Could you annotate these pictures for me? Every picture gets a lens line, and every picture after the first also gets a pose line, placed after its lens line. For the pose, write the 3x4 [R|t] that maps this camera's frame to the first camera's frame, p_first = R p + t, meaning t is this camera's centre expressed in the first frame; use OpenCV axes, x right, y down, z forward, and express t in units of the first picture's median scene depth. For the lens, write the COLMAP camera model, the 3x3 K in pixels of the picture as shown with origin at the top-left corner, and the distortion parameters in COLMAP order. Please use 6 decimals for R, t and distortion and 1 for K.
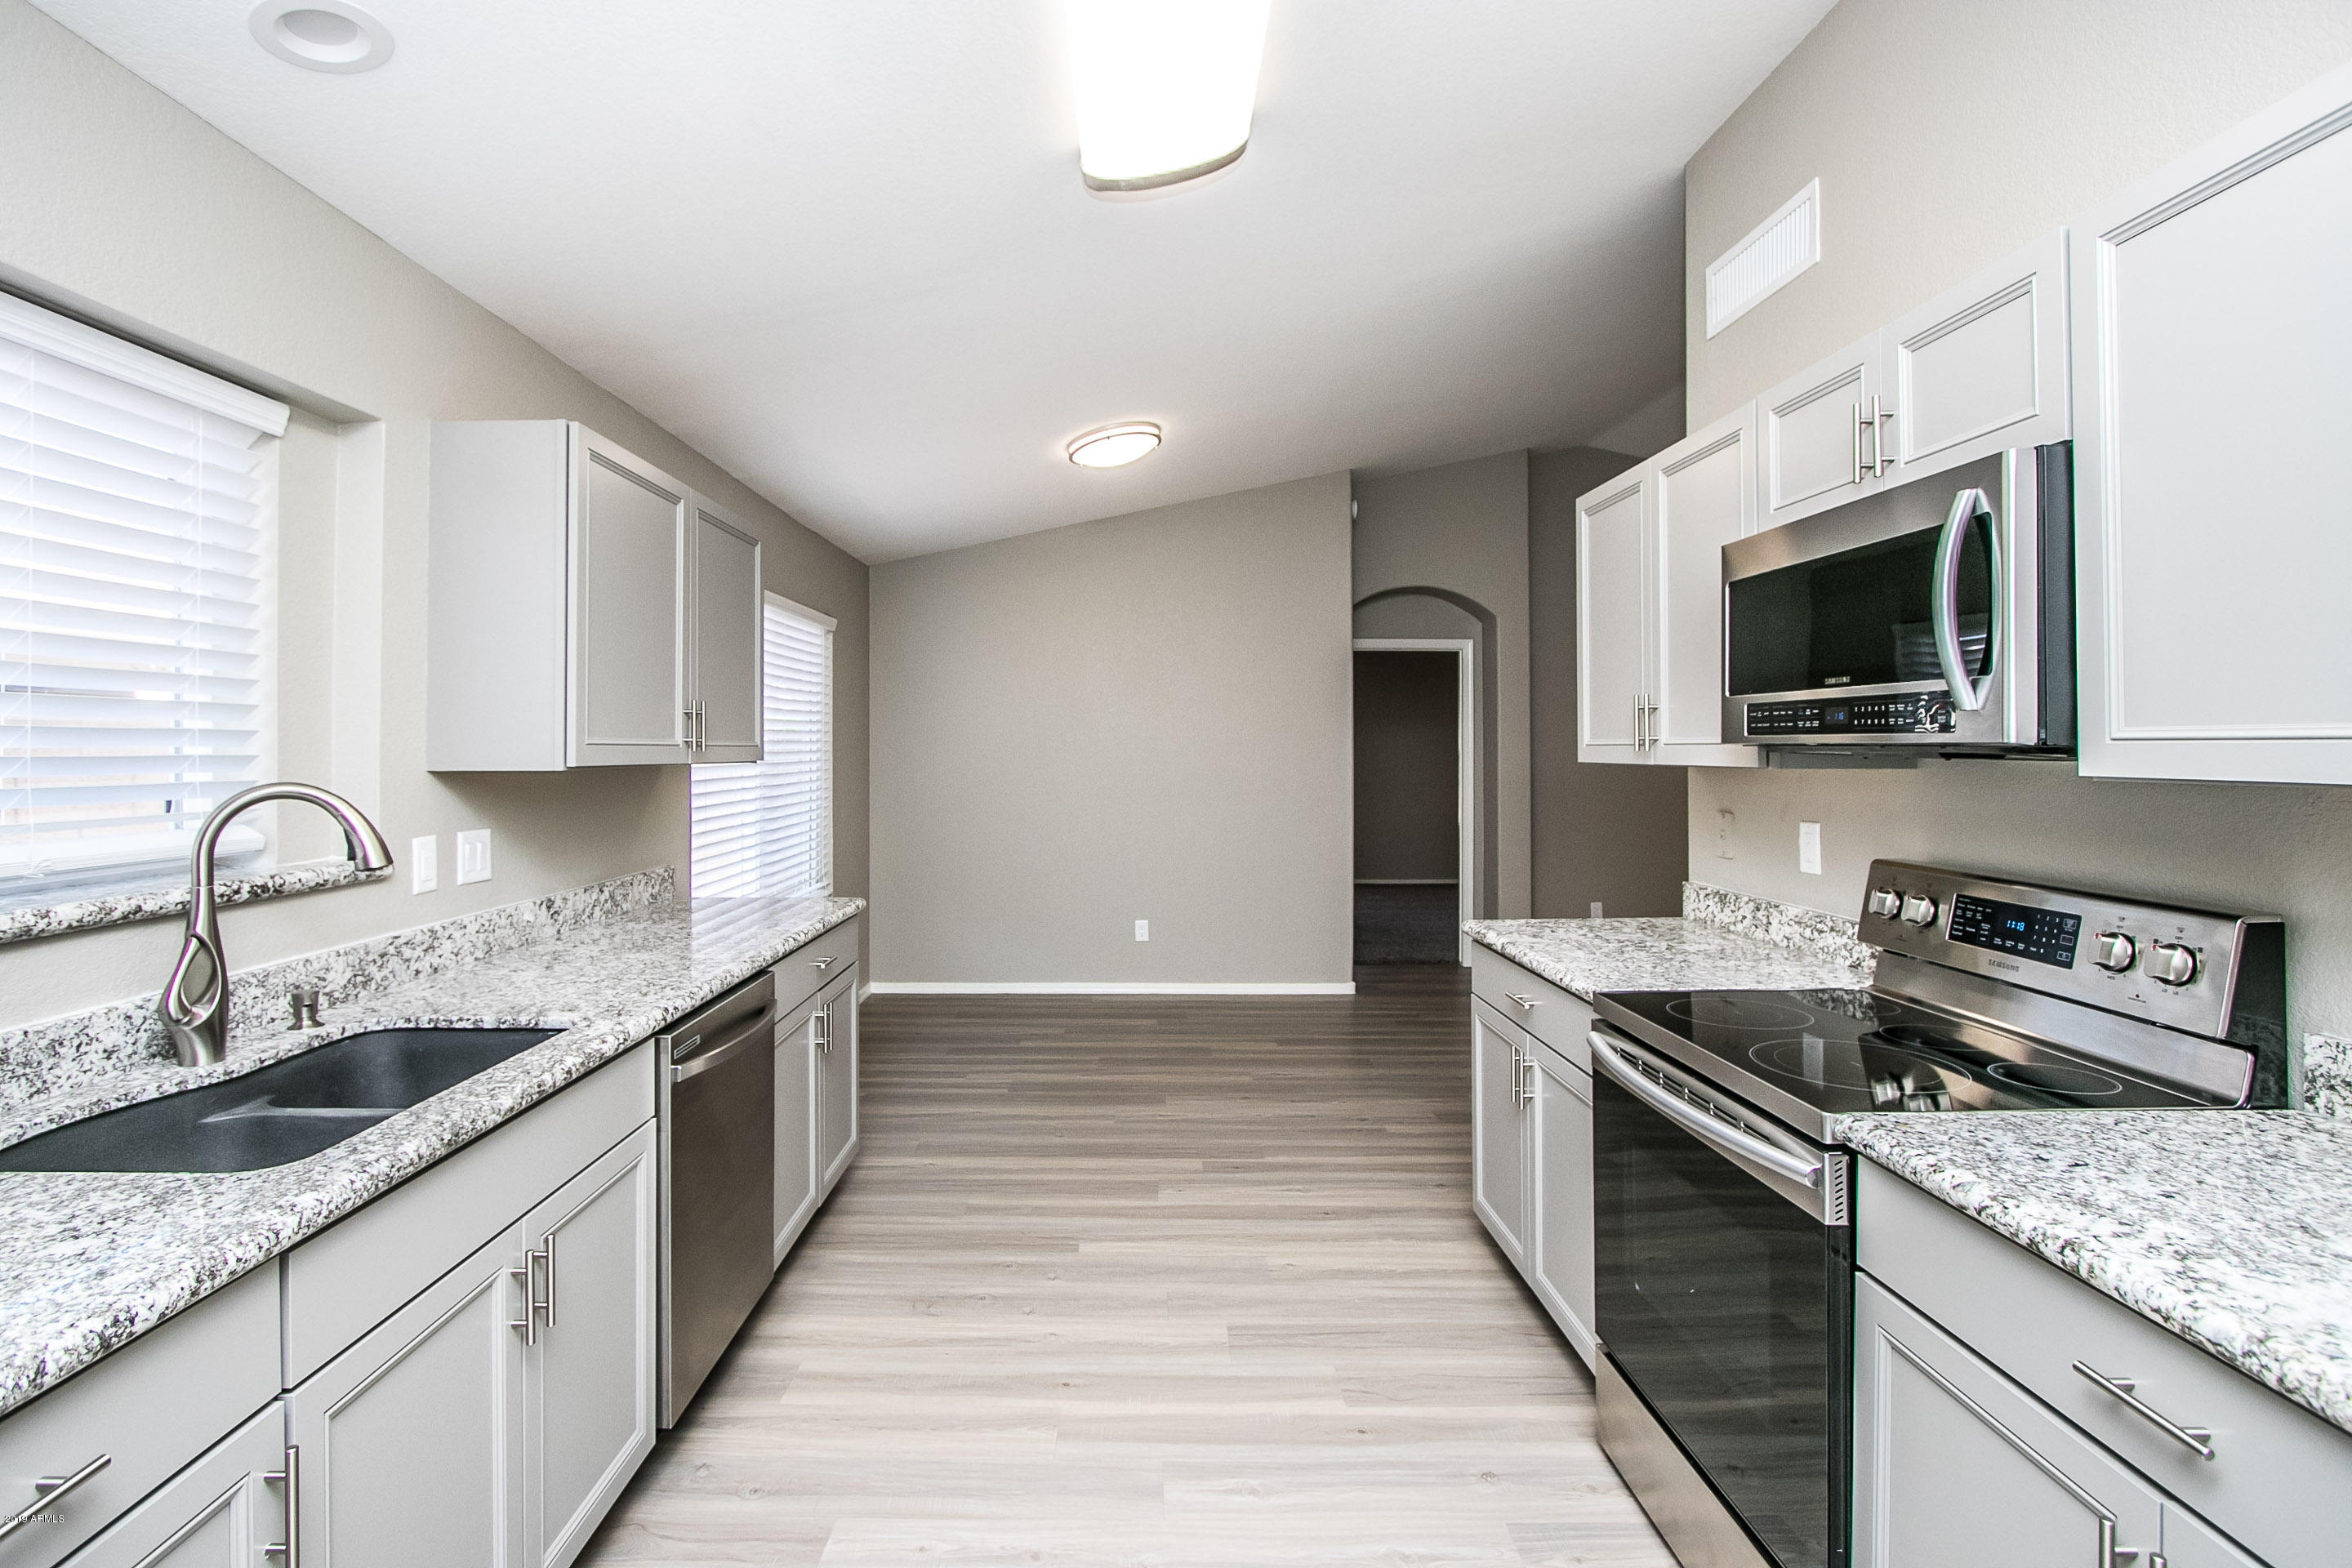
lens RADIAL K [[1108.1, 0, 1137.6], [0, 1108.1, 749.0], [0, 0, 1]] dist [-0.018754, 0.001830]
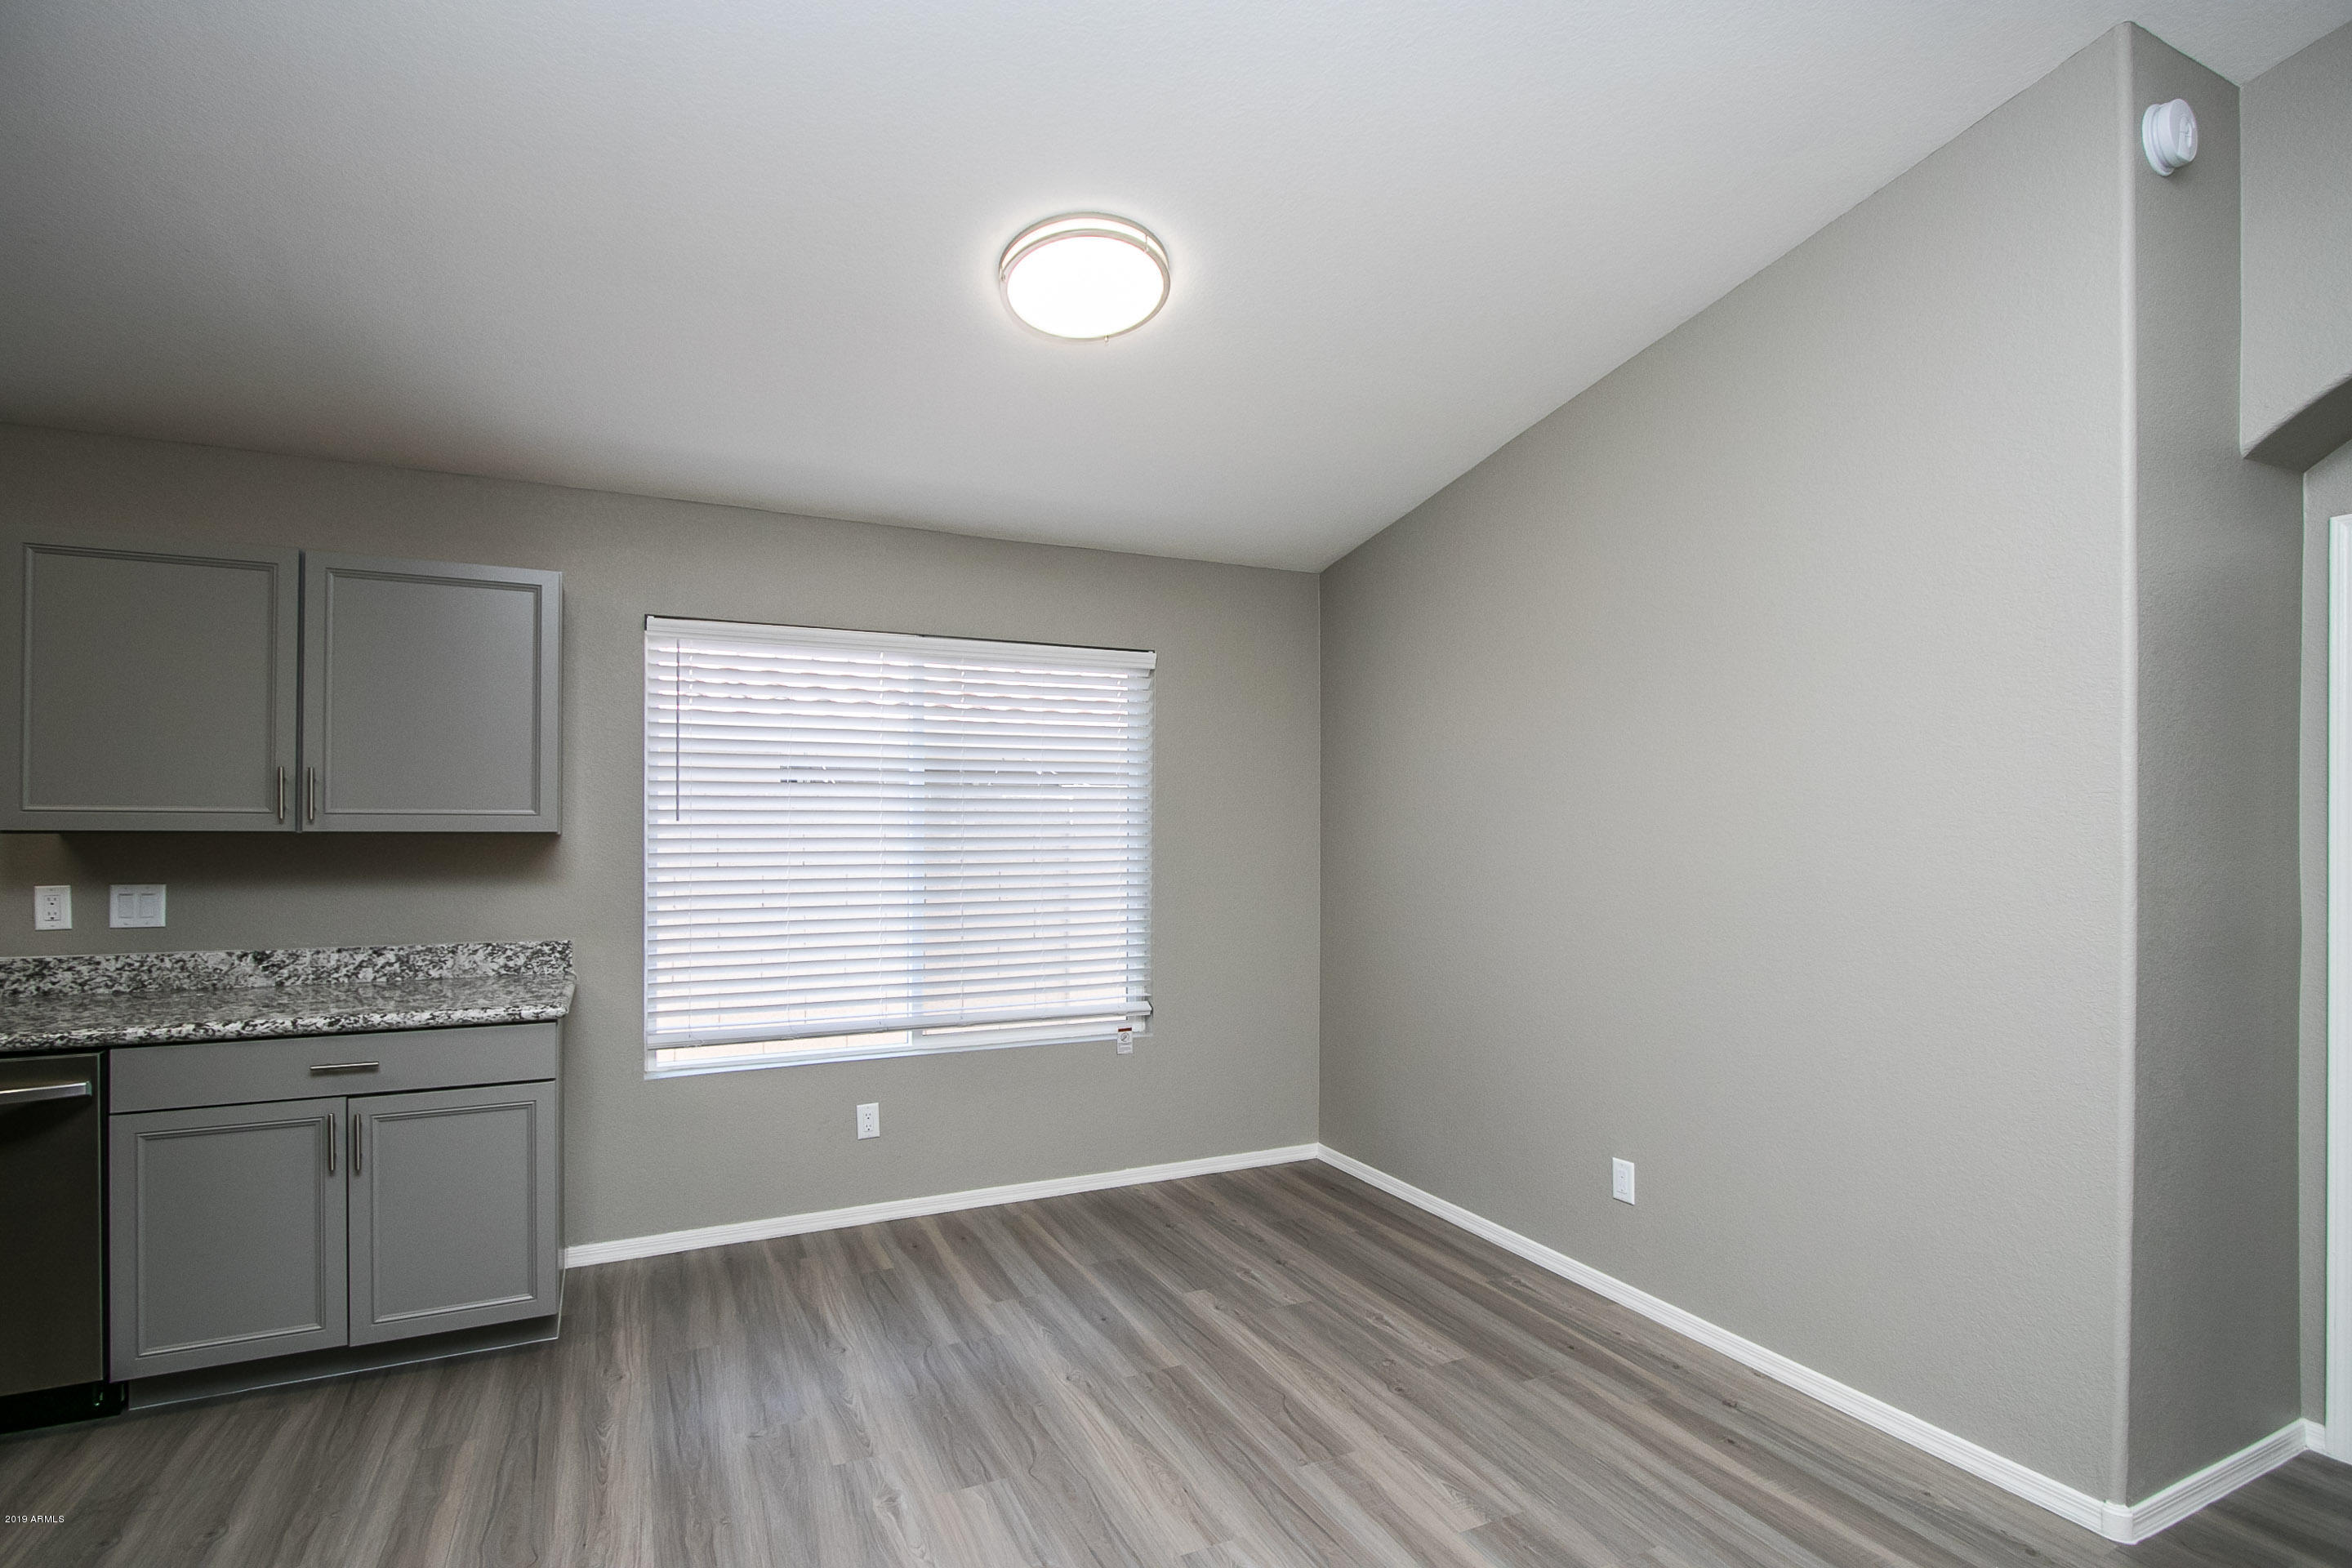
lens RADIAL K [[1108.1, 0, 1152.2], [0, 1108.1, 822.4], [0, 0, 1]] dist [-0.018754, 0.001830]
pose [[0.437888, 0.010775, -0.898965, 1.019657], [-0.009521, 0.999928, 0.007348, -0.012819], [0.898979, 0.005342, 0.437958, 1.604102]]
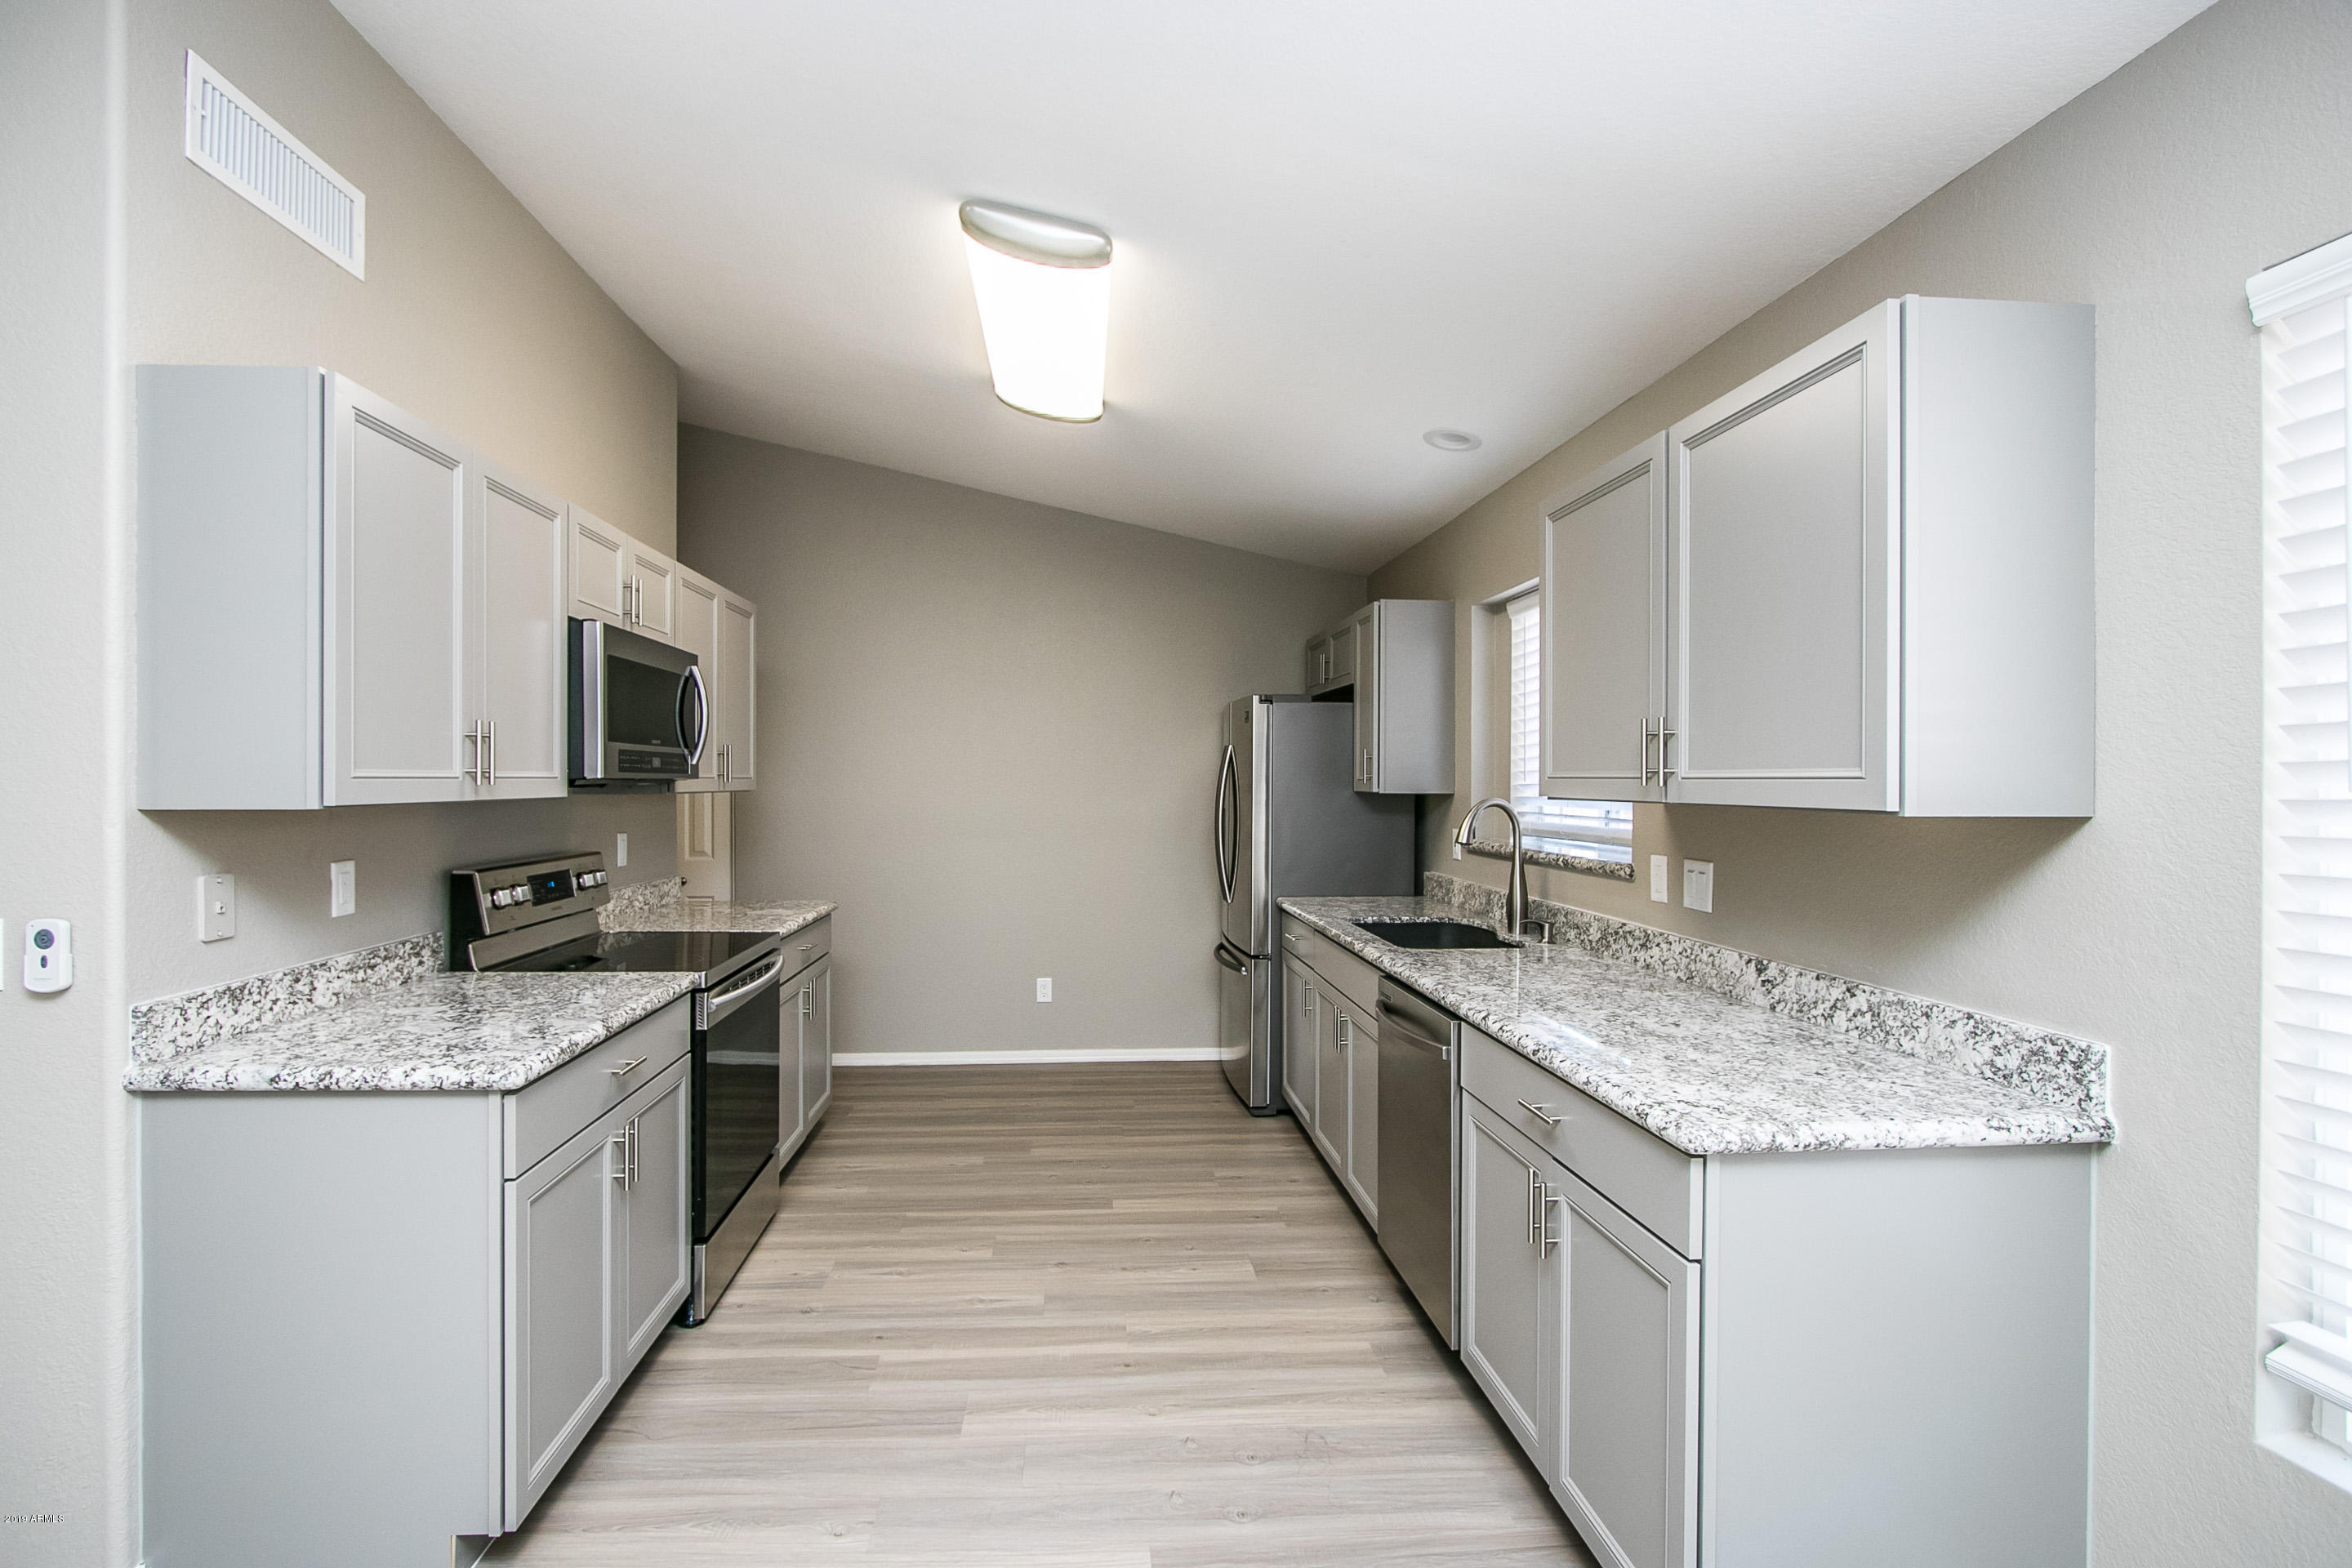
lens RADIAL K [[1108.1, 0, 1155.3], [0, 1108.1, 775.7], [0, 0, 1]] dist [-0.018754, 0.001830]
pose [[-0.996932, -0.000180, -0.078271, -0.006995], [0.000071, 0.999995, -0.003204, -0.003918], [0.078271, -0.003200, -0.996927, 2.192225]]
